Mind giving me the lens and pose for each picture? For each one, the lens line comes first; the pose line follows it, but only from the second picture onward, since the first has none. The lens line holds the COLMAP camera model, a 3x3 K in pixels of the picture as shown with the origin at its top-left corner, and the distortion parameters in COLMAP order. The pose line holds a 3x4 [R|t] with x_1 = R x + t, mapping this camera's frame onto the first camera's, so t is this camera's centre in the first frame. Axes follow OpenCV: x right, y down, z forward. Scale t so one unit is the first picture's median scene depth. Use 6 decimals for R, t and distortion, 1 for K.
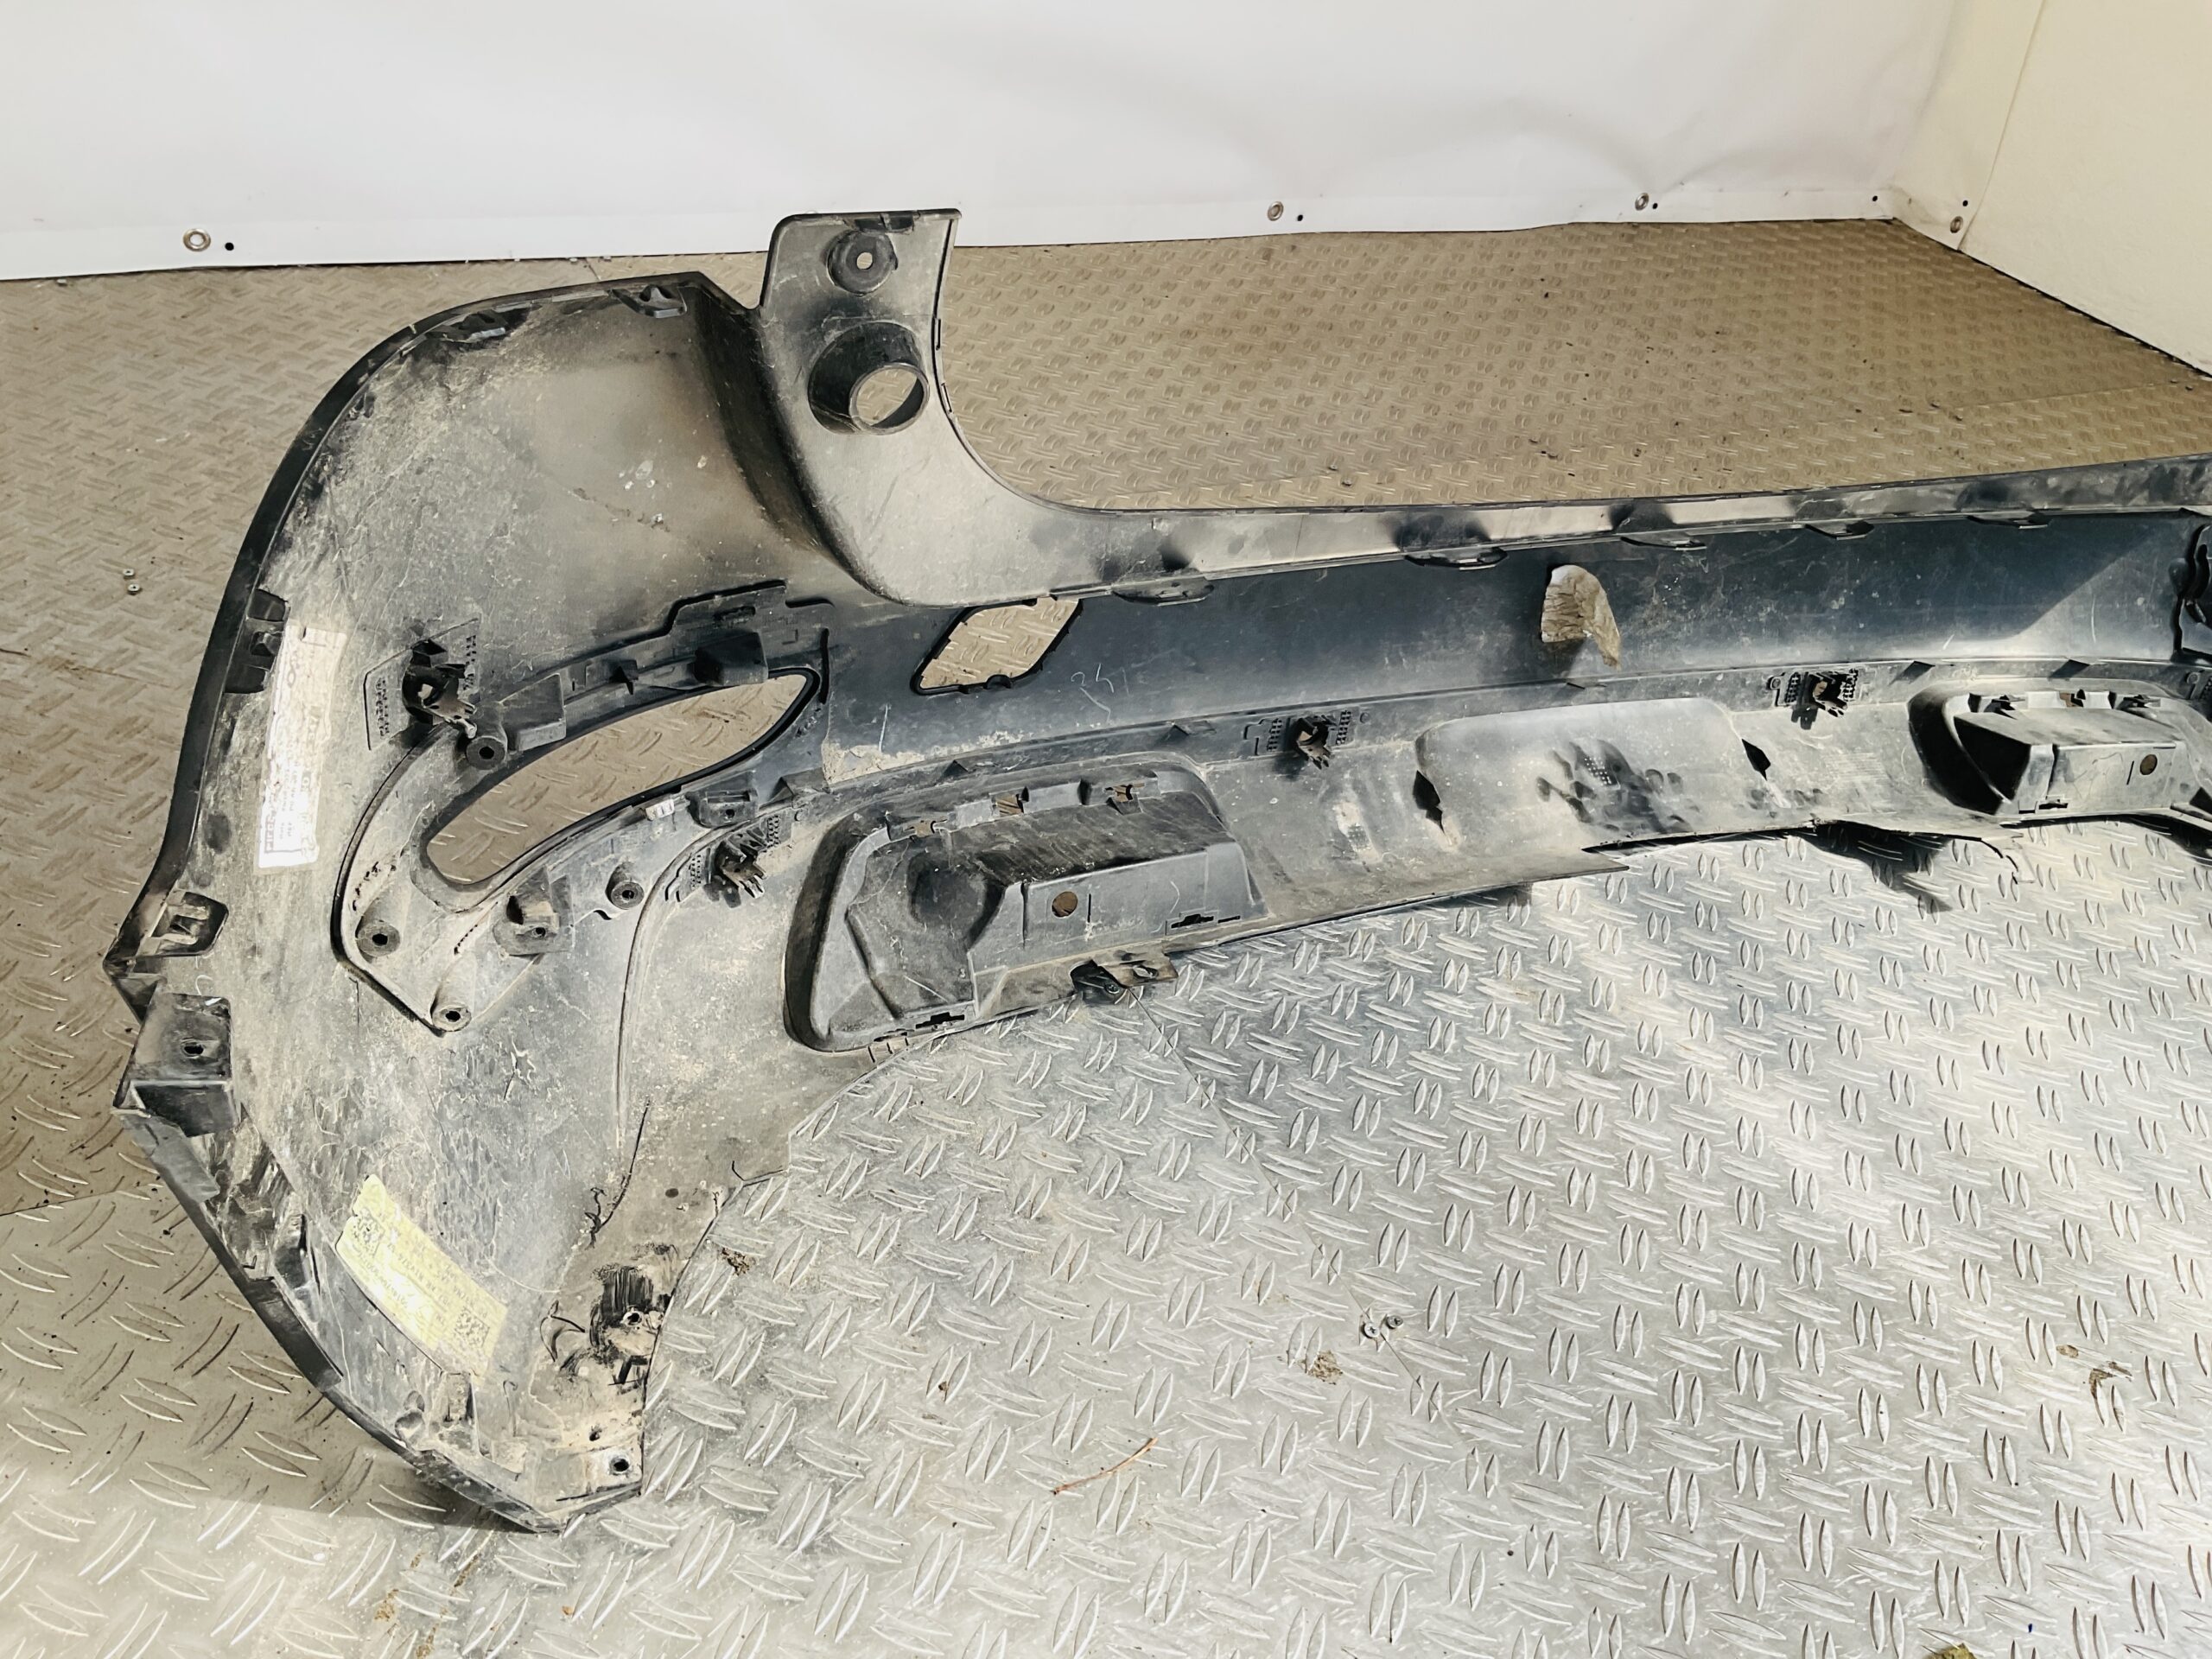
lens RADIAL K [[1876.1, 0, 1107.6], [0, 1876.1, 829.0], [0, 0, 1]] dist [0.031314, -0.028782]
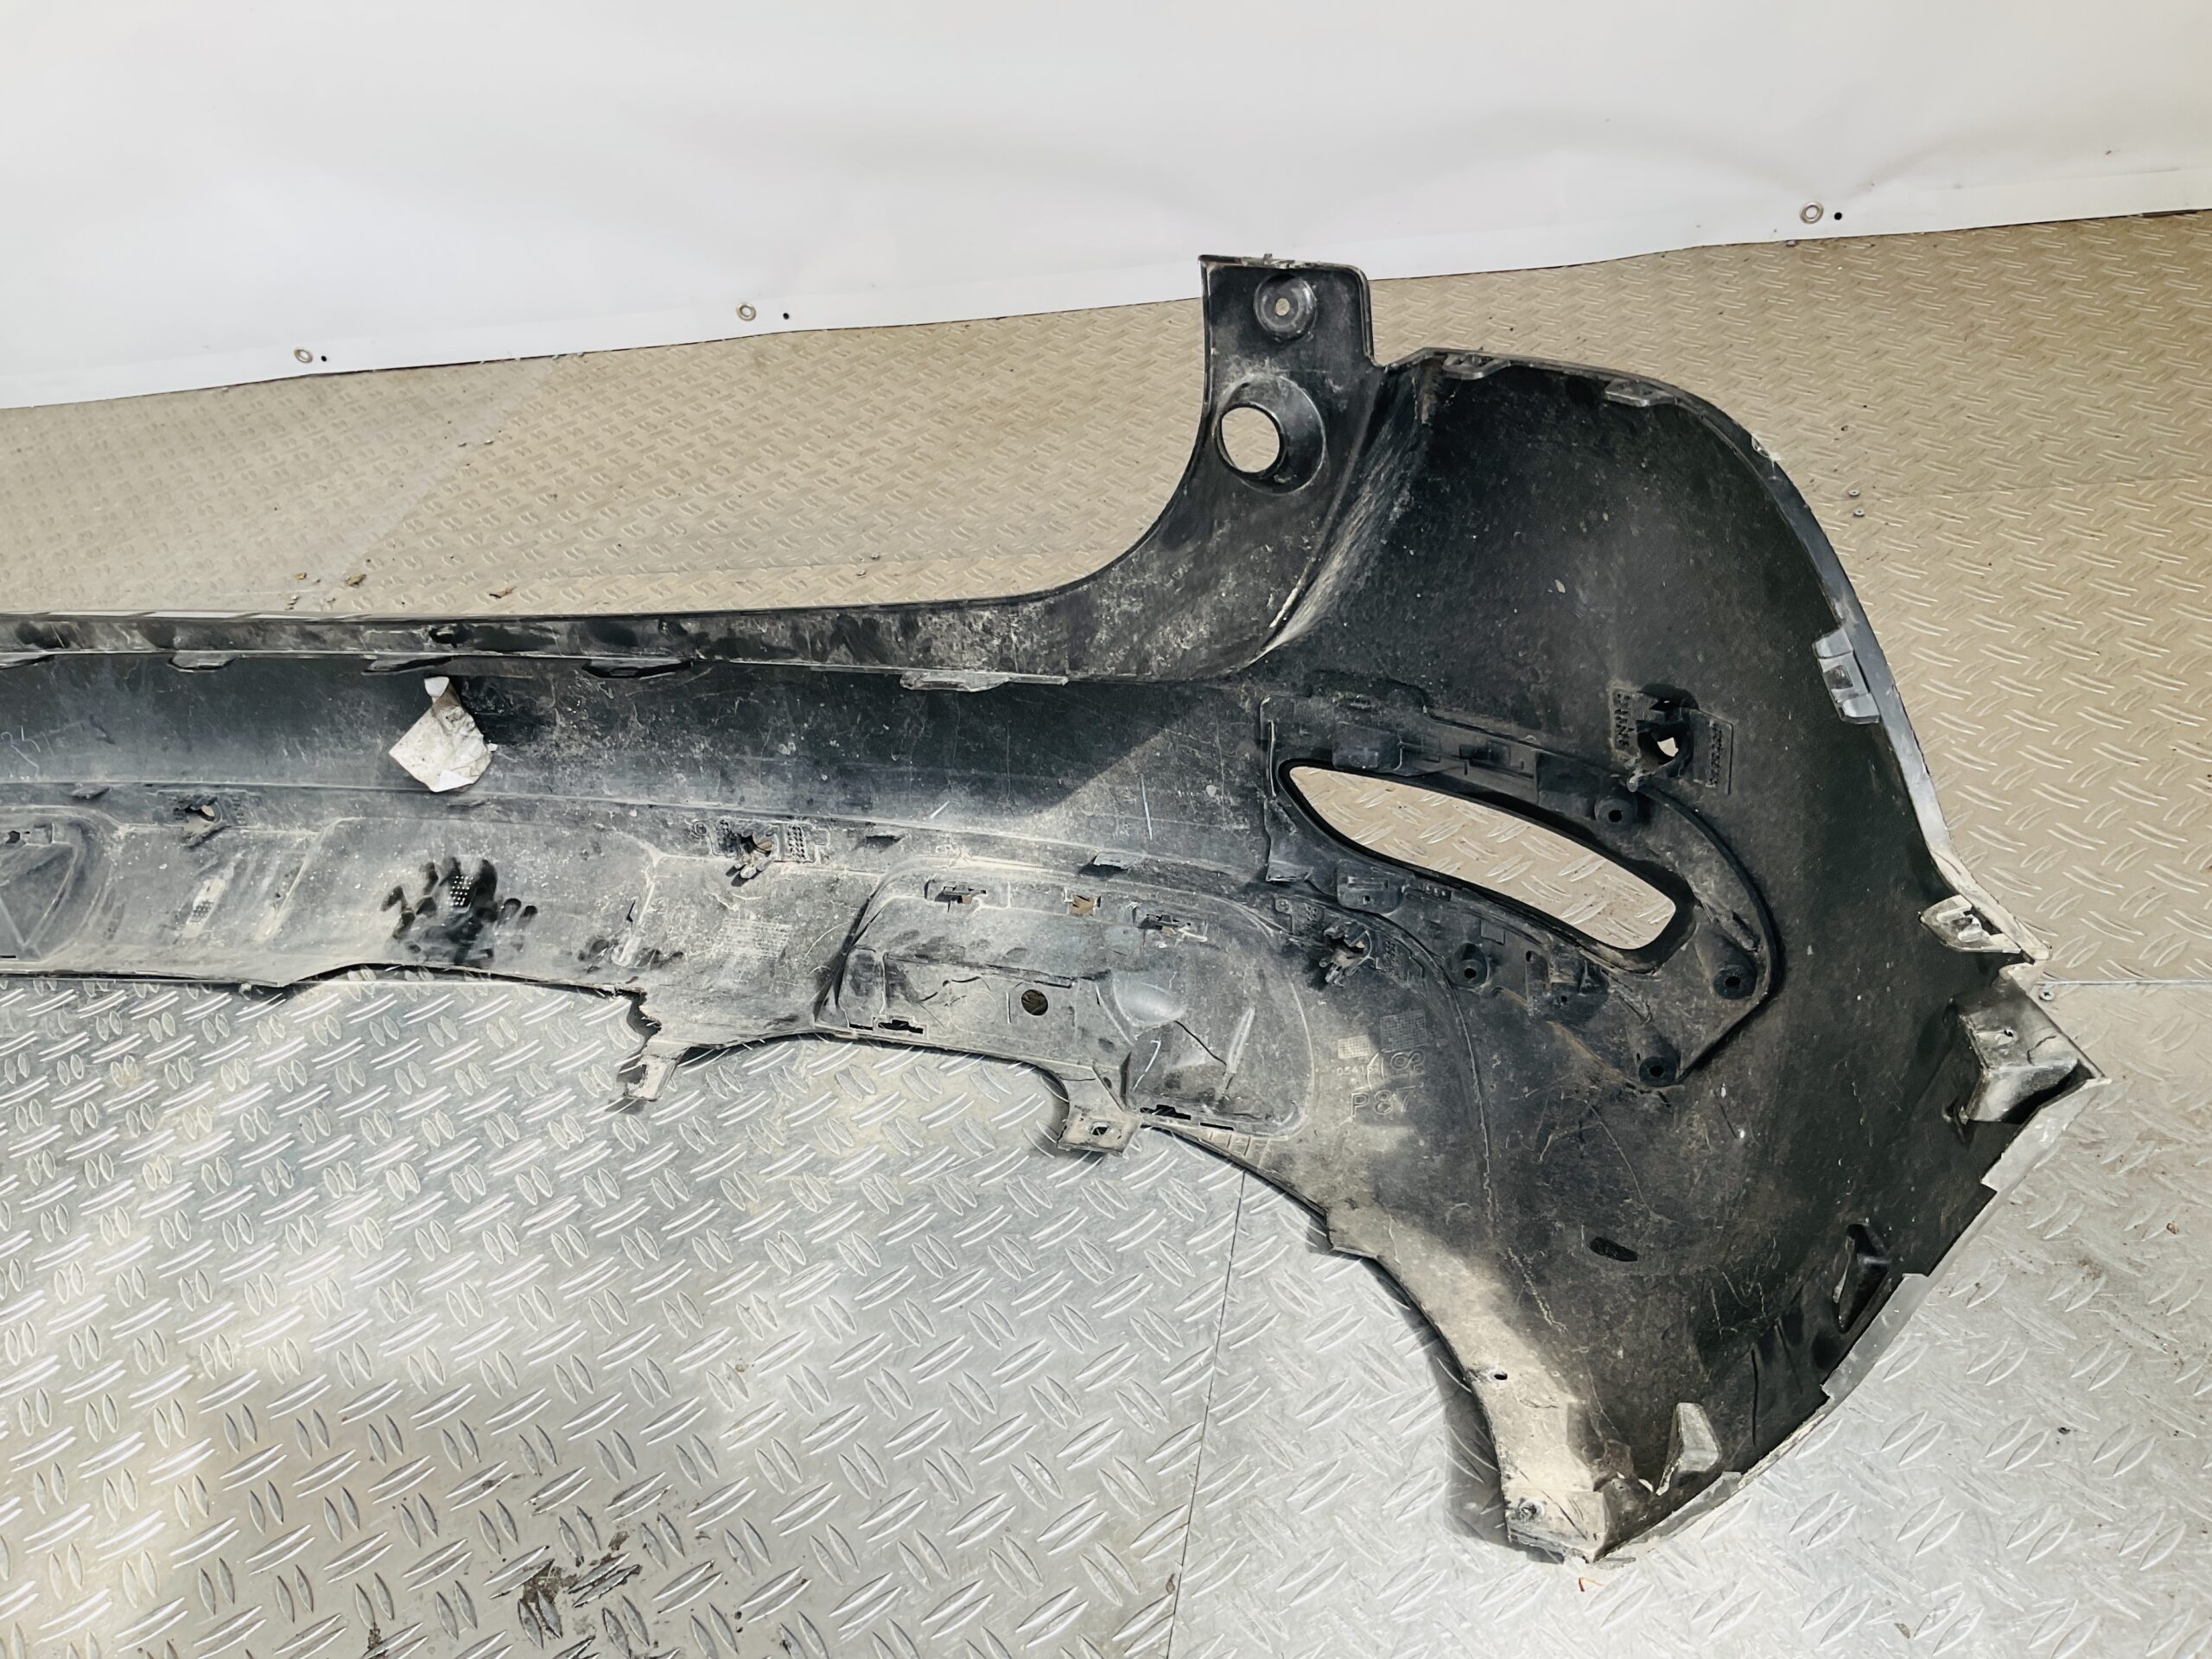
lens RADIAL K [[1876.1, 0, 1106.0], [0, 1876.1, 829.4], [0, 0, 1]] dist [0.031314, -0.028782]
pose [[0.751739, 0.134014, -0.645700, 1.100227], [-0.138930, 0.989342, 0.043591, -0.146105], [0.644660, 0.056938, 0.762346, 0.457293]]
